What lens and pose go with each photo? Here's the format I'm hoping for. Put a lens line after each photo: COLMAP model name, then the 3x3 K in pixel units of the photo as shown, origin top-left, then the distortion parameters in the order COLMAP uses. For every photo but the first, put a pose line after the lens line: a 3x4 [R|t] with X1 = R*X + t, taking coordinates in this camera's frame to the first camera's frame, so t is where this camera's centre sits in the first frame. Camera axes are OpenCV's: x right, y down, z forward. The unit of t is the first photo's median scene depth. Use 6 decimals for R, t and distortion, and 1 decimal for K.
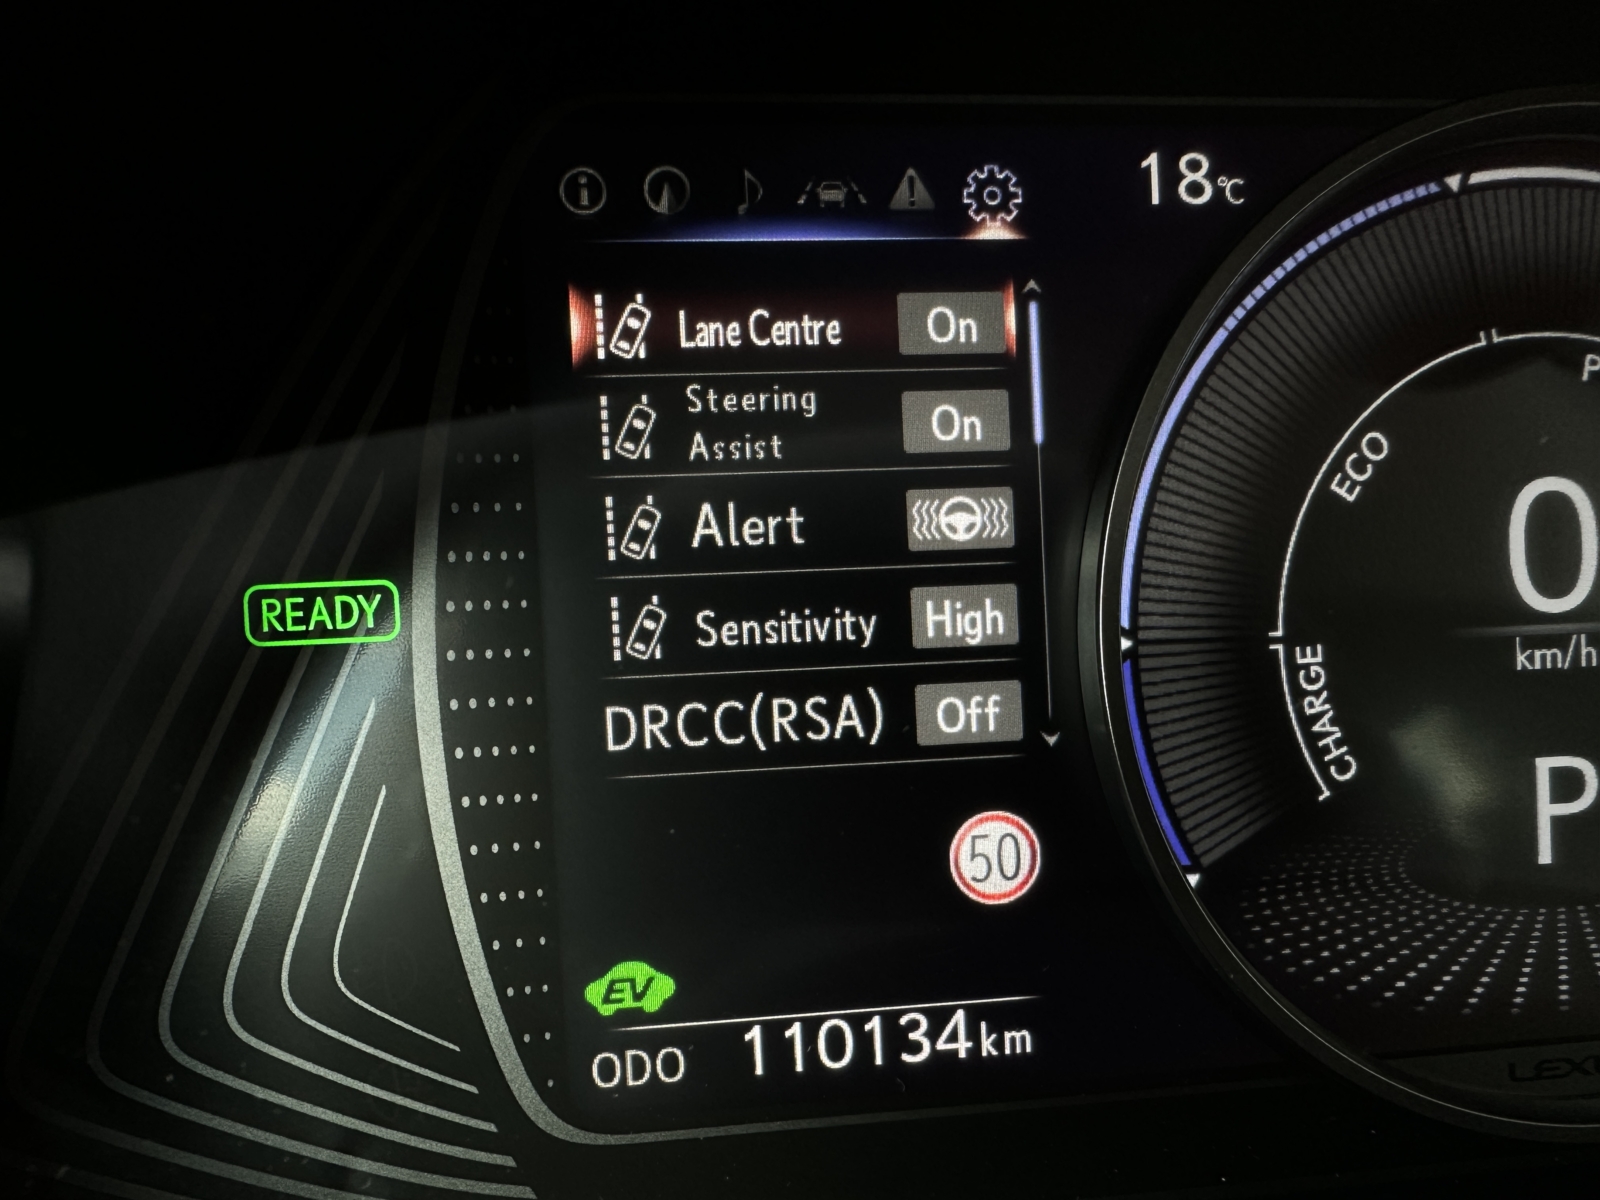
lens RADIAL K [[1242.3, 0, 797.6], [0, 1242.3, 656.6], [0, 0, 1]] dist [-0.004419, -0.000522]
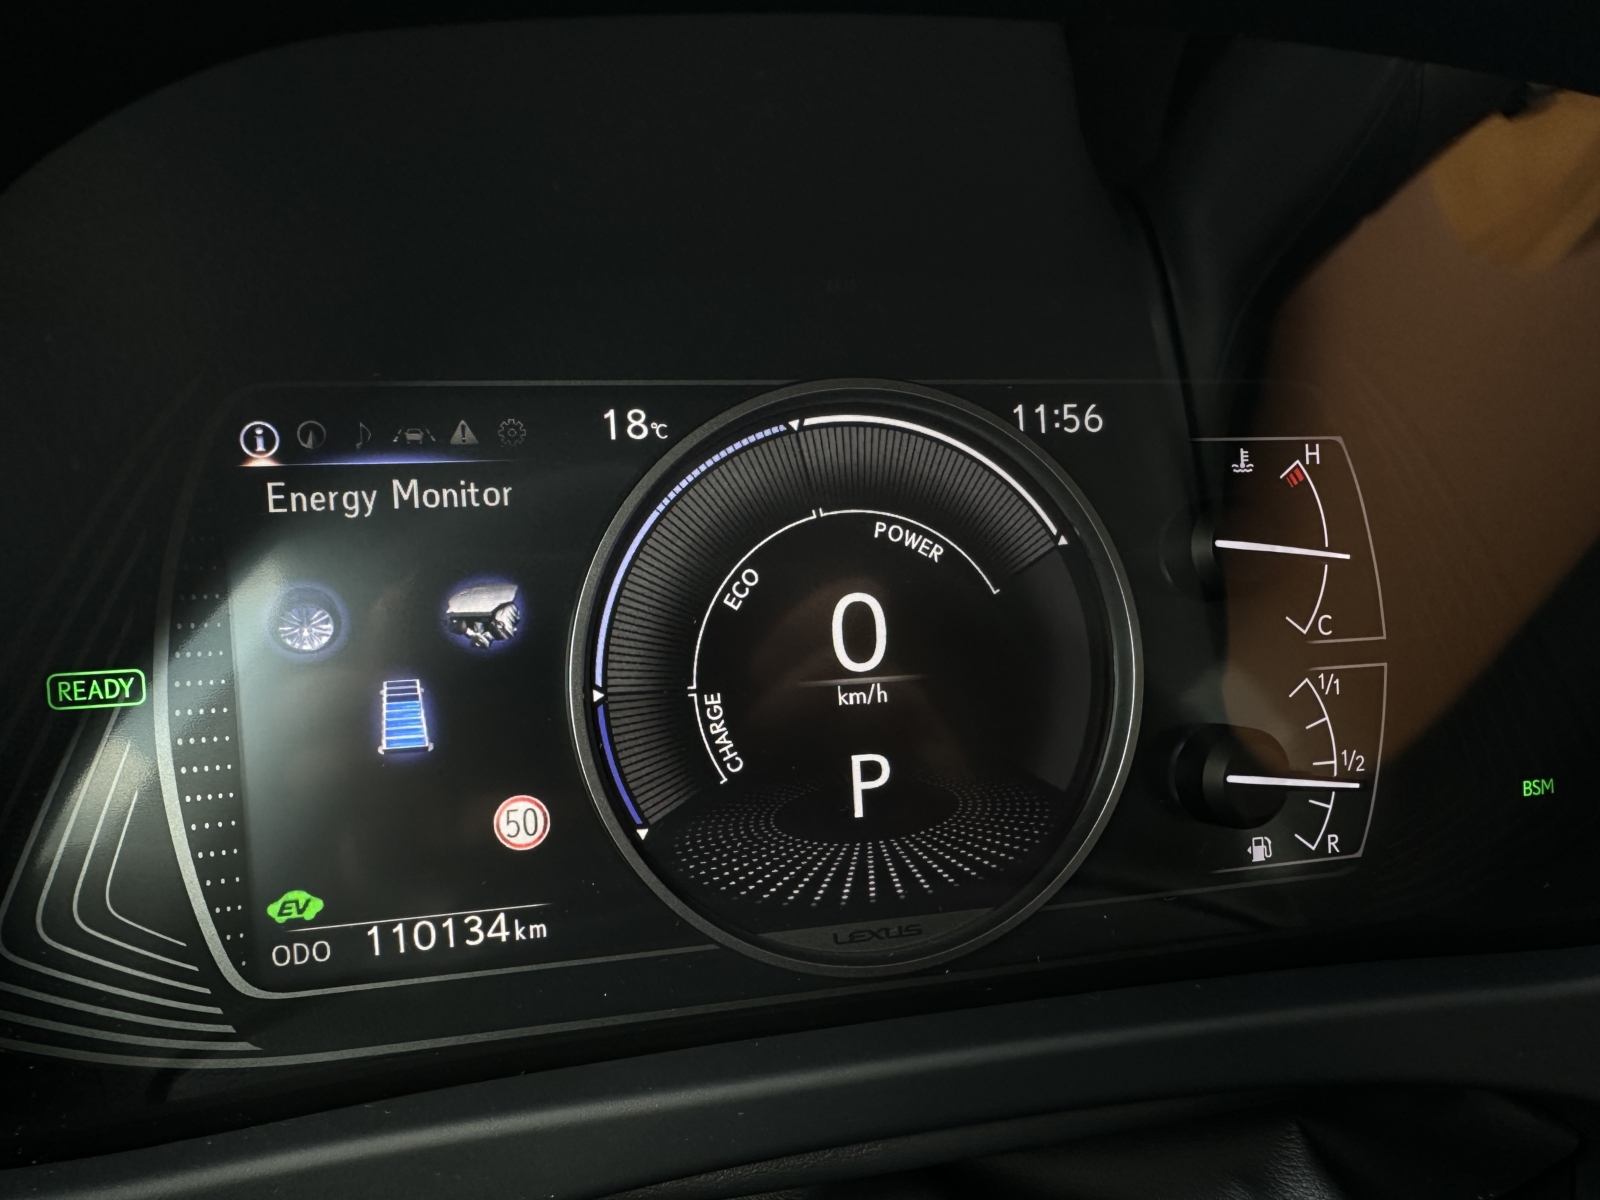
lens RADIAL K [[1242.3, 0, 802.6], [0, 1242.3, 622.0], [0, 0, 1]] dist [-0.004419, -0.000522]
pose [[0.991124, -0.005936, 0.132809, 0.318082], [0.004886, 0.999954, 0.008230, -0.125287], [-0.132852, -0.007508, 0.991107, -0.736164]]
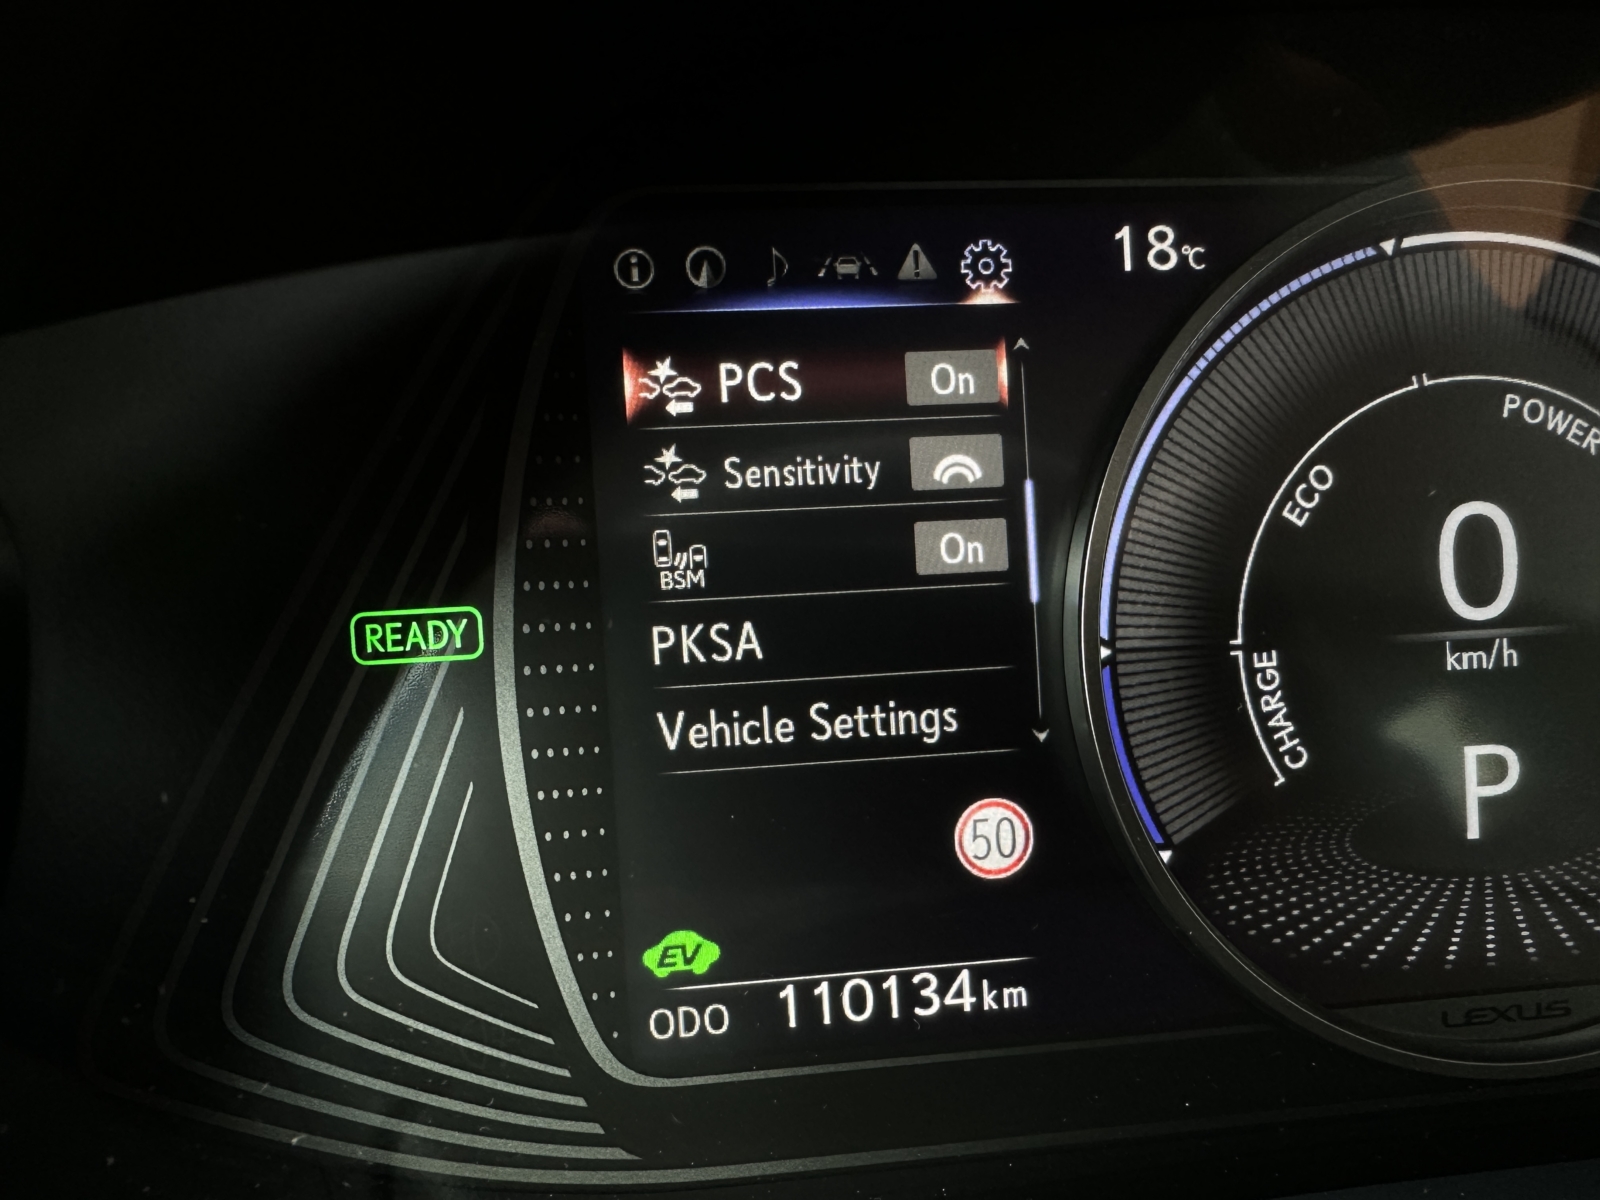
lens RADIAL K [[1242.3, 0, 792.6], [0, 1242.3, 656.2], [0, 0, 1]] dist [-0.004419, -0.000522]
pose [[0.999936, -0.011179, -0.001688, -0.025002], [0.011196, 0.999883, 0.010438, -0.022204], [0.001571, -0.010456, 0.999944, -0.156978]]
